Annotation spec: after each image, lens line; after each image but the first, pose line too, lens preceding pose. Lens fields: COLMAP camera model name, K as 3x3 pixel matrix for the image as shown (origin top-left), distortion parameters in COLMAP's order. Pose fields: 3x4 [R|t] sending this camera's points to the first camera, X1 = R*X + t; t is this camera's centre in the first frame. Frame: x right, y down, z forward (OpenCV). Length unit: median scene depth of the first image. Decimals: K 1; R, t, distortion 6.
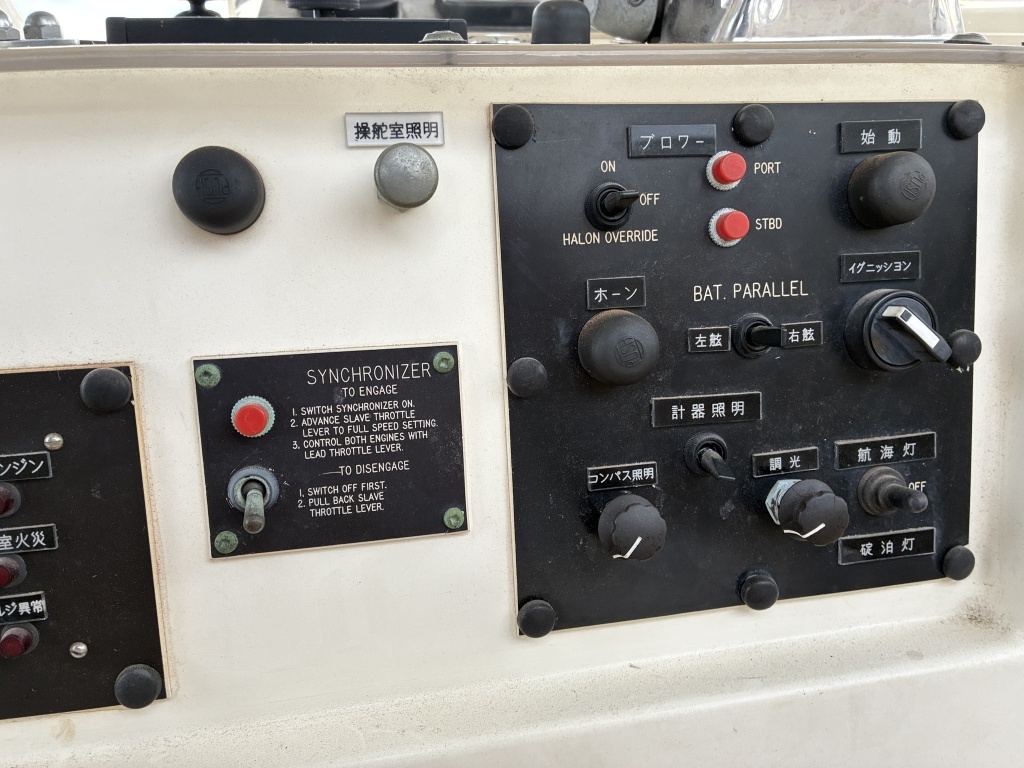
lens RADIAL K [[852.0, 0, 512.0], [0, 852.0, 384.0], [0, 0, 1]] dist [0.035377, -0.076524]
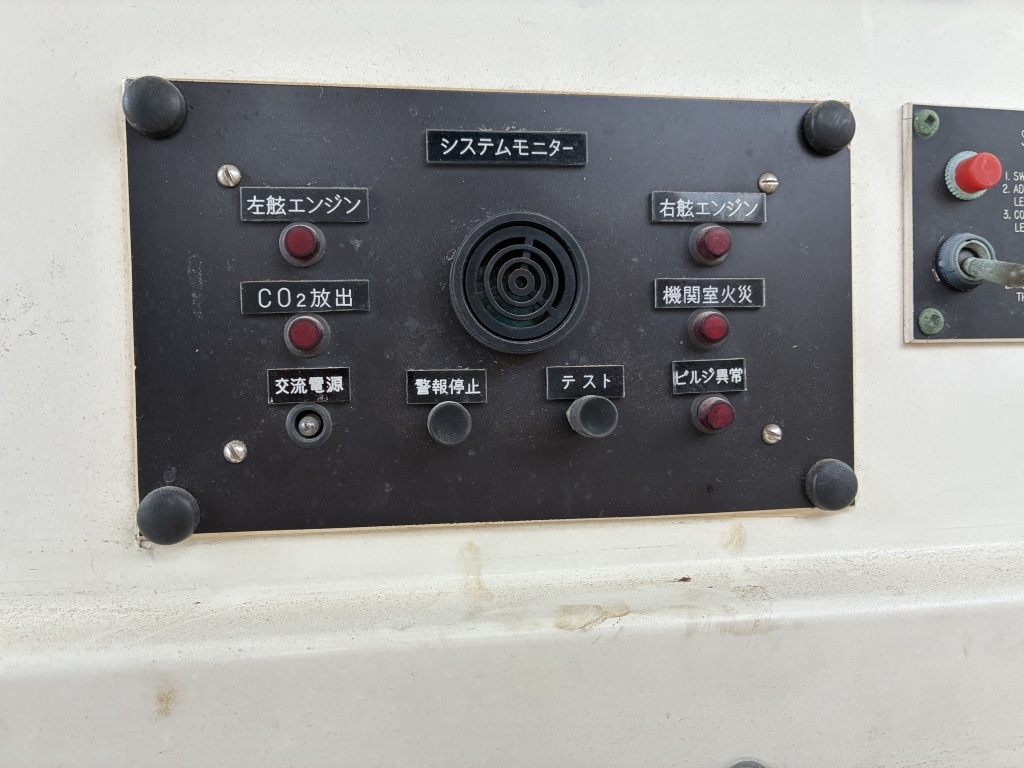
lens RADIAL K [[852.0, 0, 512.0], [0, 852.0, 384.0], [0, 0, 1]] dist [0.035377, -0.076524]
pose [[0.998114, 0.030410, -0.053325, -0.733564], [-0.036013, 0.993556, -0.107467, 0.368955], [0.049714, 0.109184, 0.992778, 0.141873]]
